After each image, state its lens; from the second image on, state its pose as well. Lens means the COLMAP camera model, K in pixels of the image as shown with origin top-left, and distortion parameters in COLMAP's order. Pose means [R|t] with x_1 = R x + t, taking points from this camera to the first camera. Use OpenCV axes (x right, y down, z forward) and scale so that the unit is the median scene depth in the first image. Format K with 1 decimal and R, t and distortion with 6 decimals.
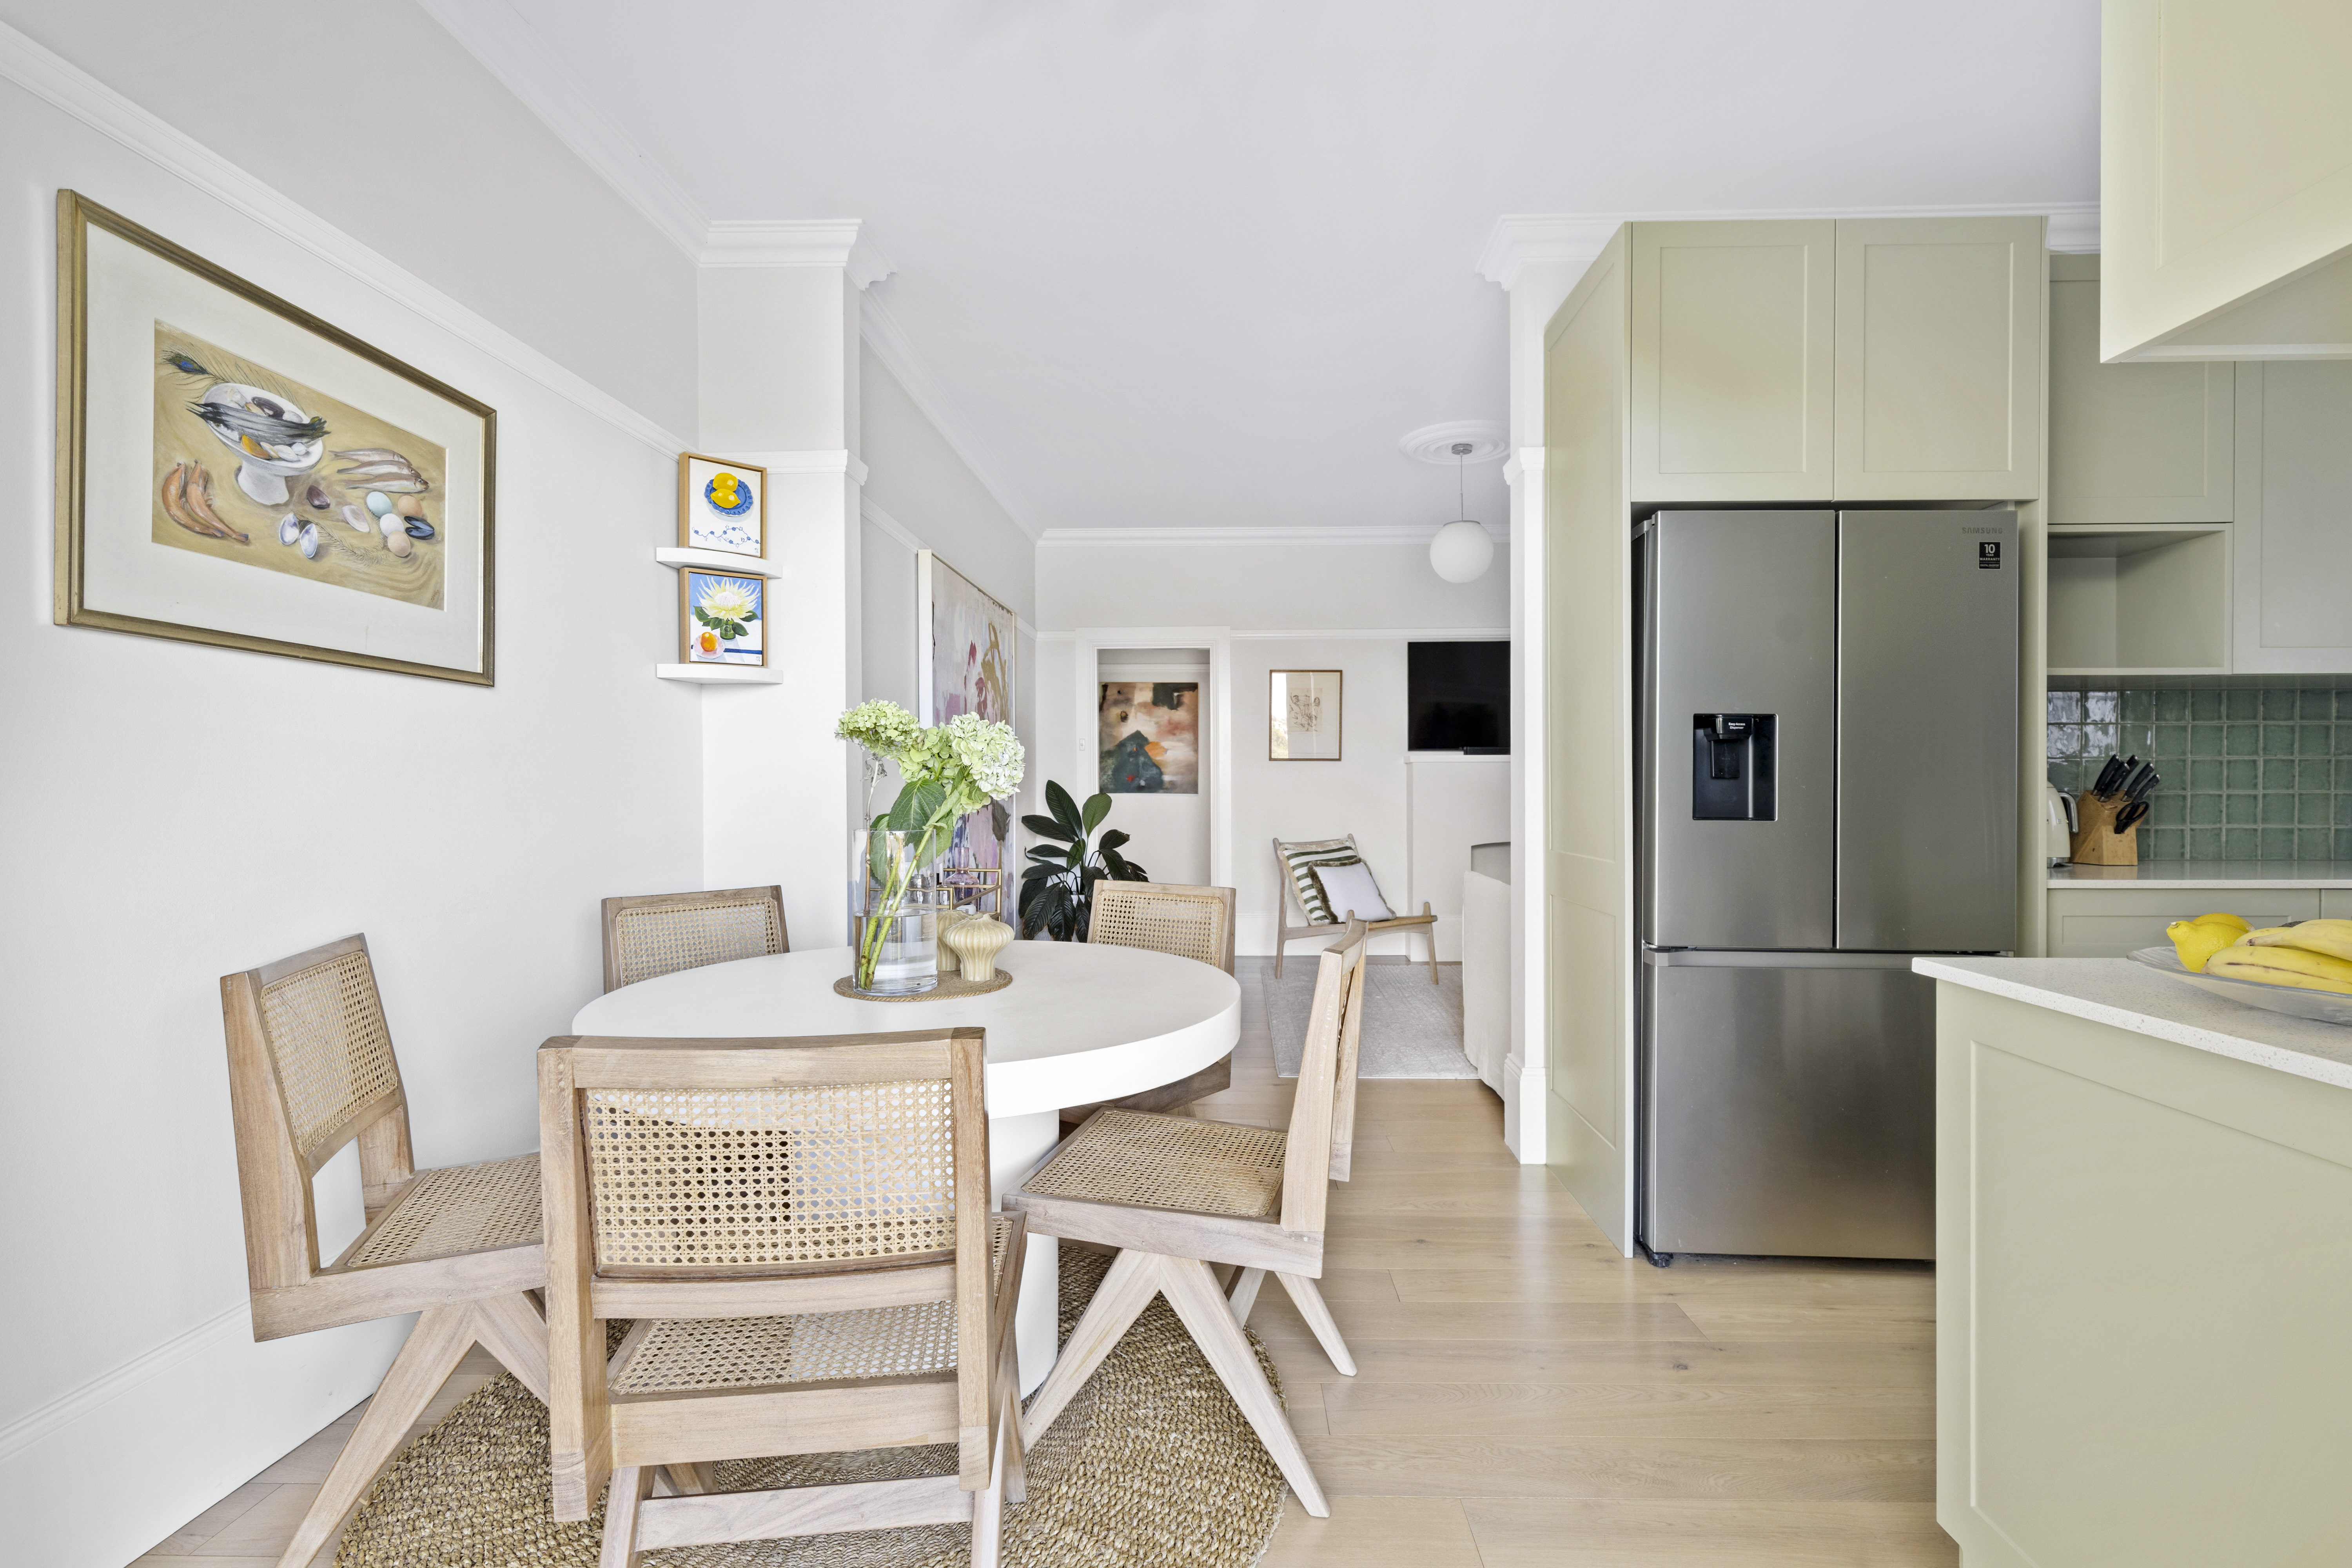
lens RADIAL K [[1078.4, 0, 1184.2], [0, 1078.4, 800.9], [0, 0, 1]] dist [0.000503, 0.000323]
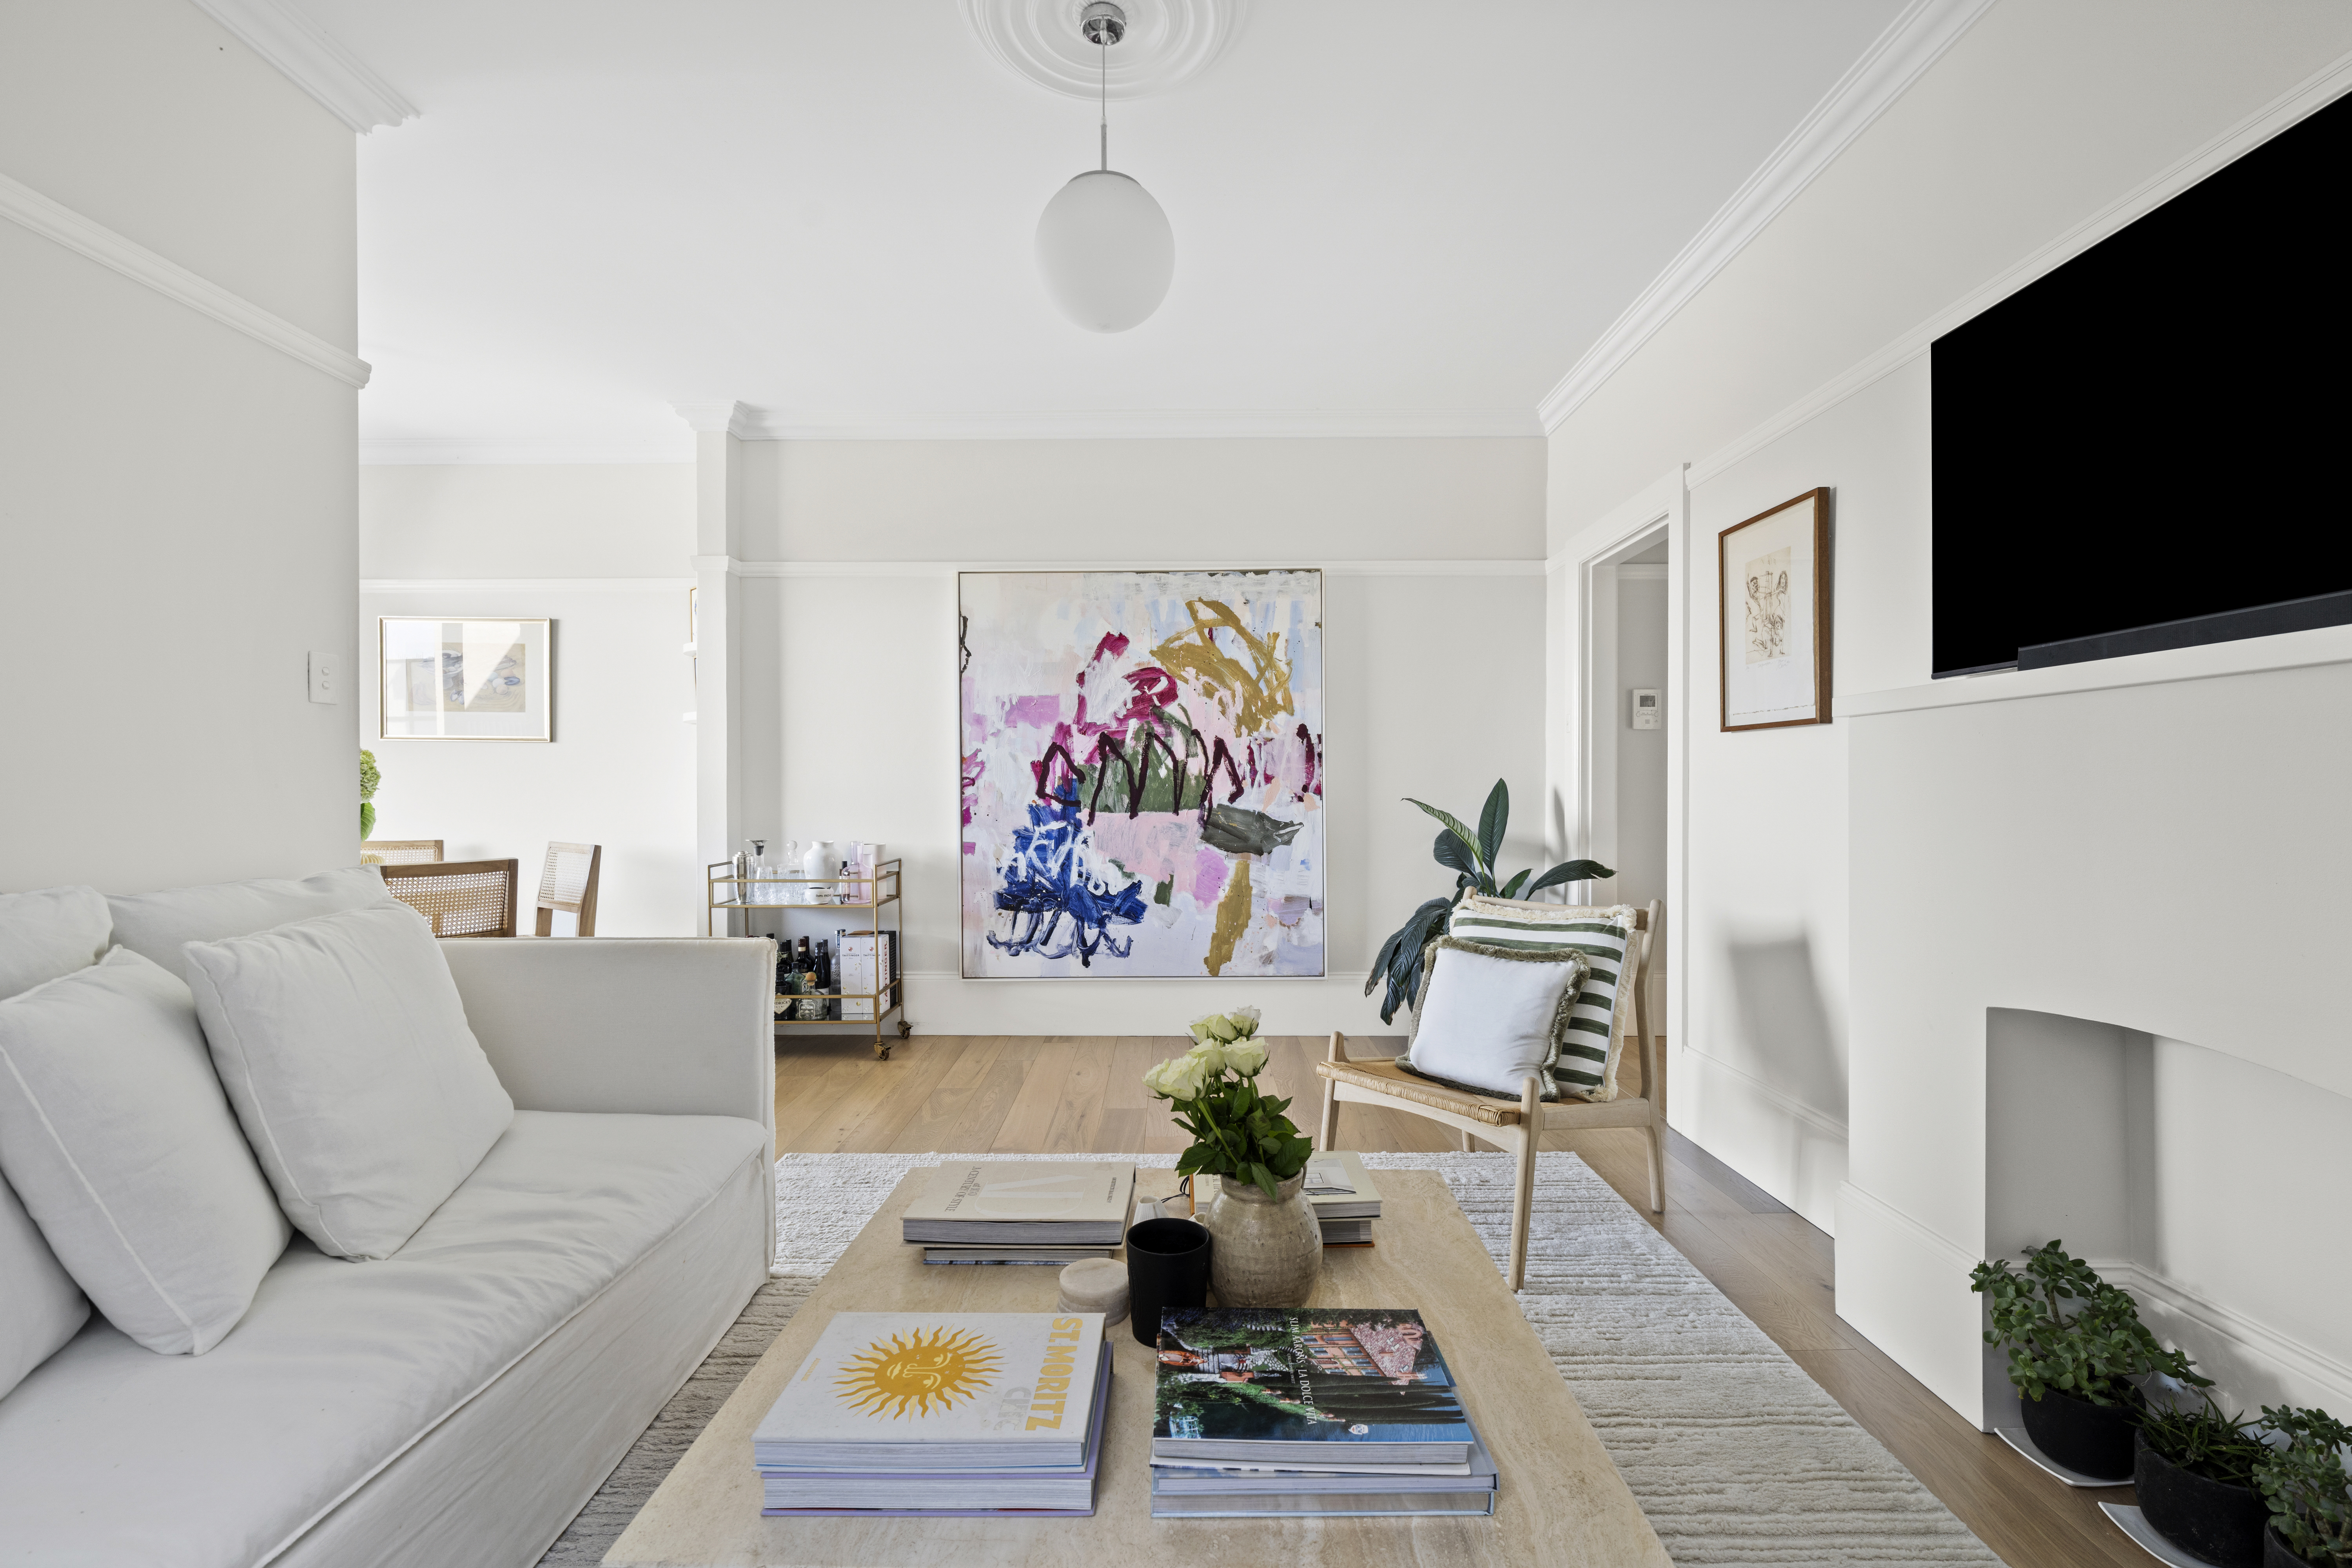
lens RADIAL K [[973.1, 0, 1174.3], [0, 973.1, 793.4], [0, 0, 1]] dist [0.000307, -0.000057]
pose [[0.034245, 0.013751, -0.999319, 0.467110], [-0.013543, 0.999820, 0.013294, -0.015173], [0.999322, 0.013079, 0.034425, 0.738595]]
